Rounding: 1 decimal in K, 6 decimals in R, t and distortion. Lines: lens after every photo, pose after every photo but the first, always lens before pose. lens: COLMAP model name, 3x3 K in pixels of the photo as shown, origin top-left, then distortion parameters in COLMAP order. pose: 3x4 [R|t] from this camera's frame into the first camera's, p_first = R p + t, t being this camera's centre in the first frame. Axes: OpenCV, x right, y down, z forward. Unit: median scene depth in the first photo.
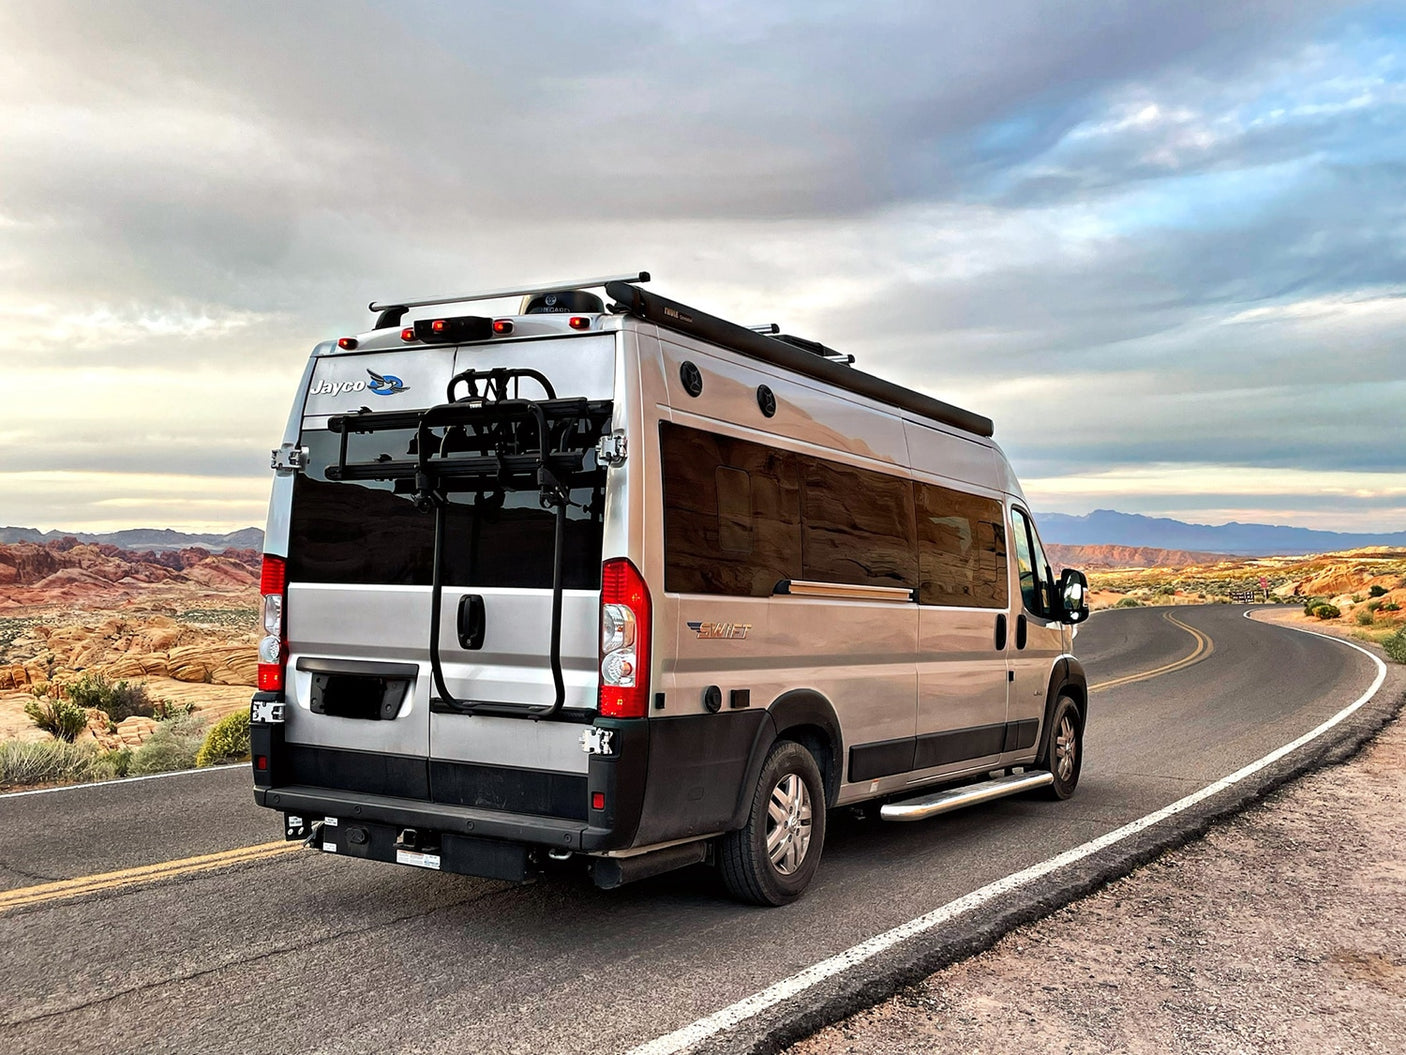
lens RADIAL K [[1401.2, 0, 704.7], [0, 1401.2, 556.1], [0, 0, 1]] dist [0.132969, -0.002444]
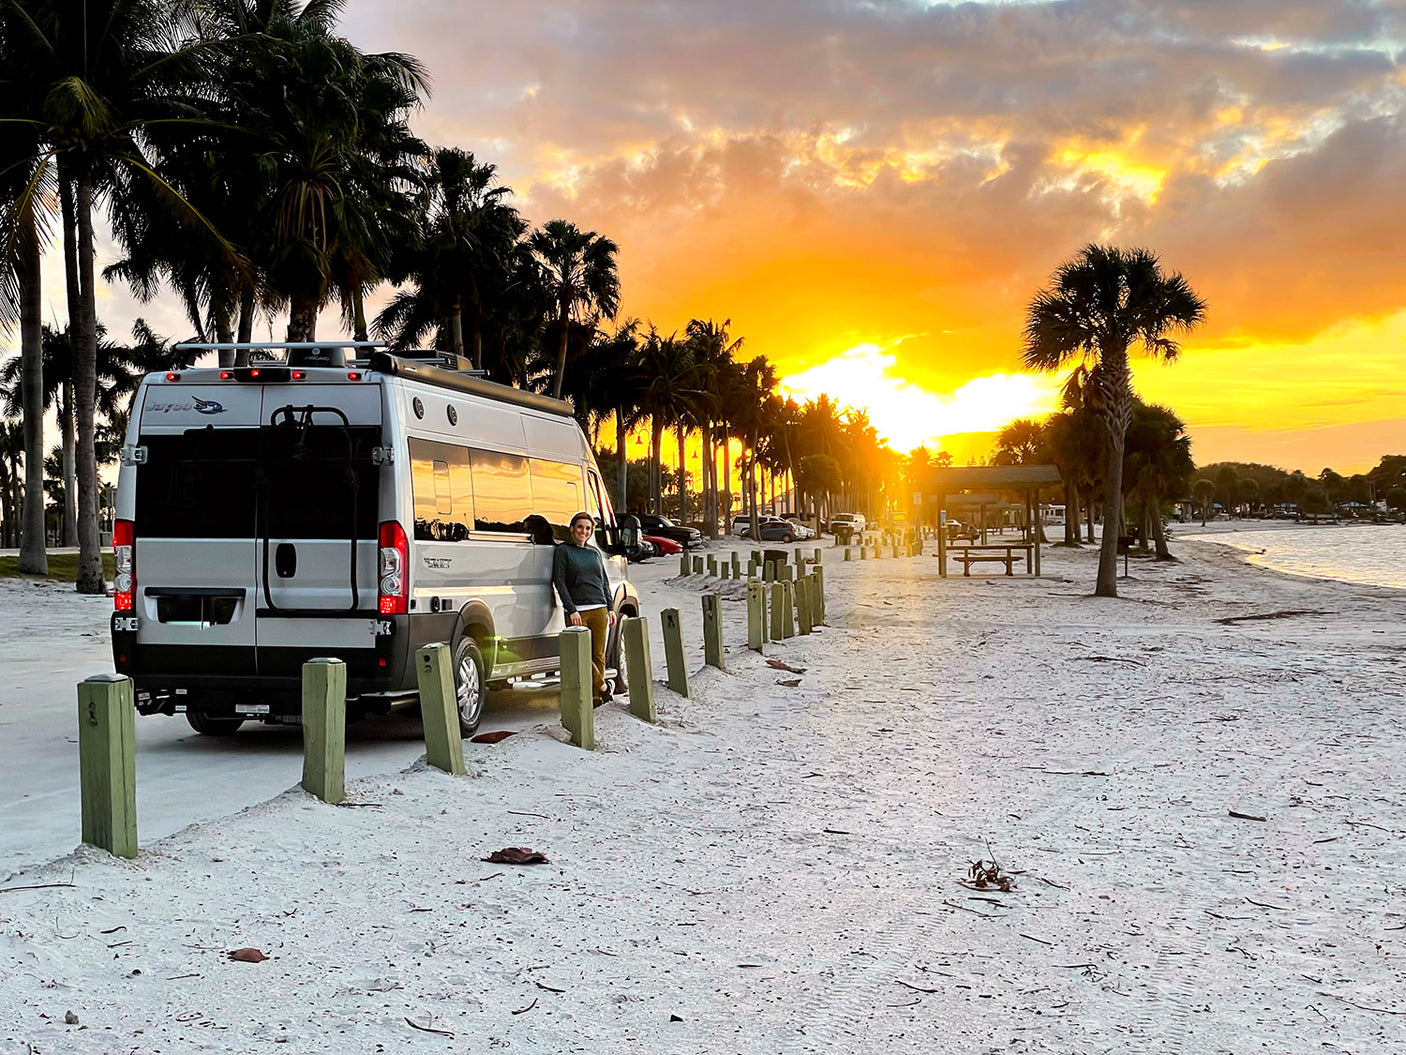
lens RADIAL K [[1401.2, 0, 704.7], [0, 1401.2, 556.1], [0, 0, 1]] dist [0.132969, -0.002444]
pose [[0.949250, -0.023208, 0.313664, -0.218189], [0.010147, 0.999015, 0.043209, -0.023050], [-0.314358, -0.037834, 0.948550, -0.678967]]
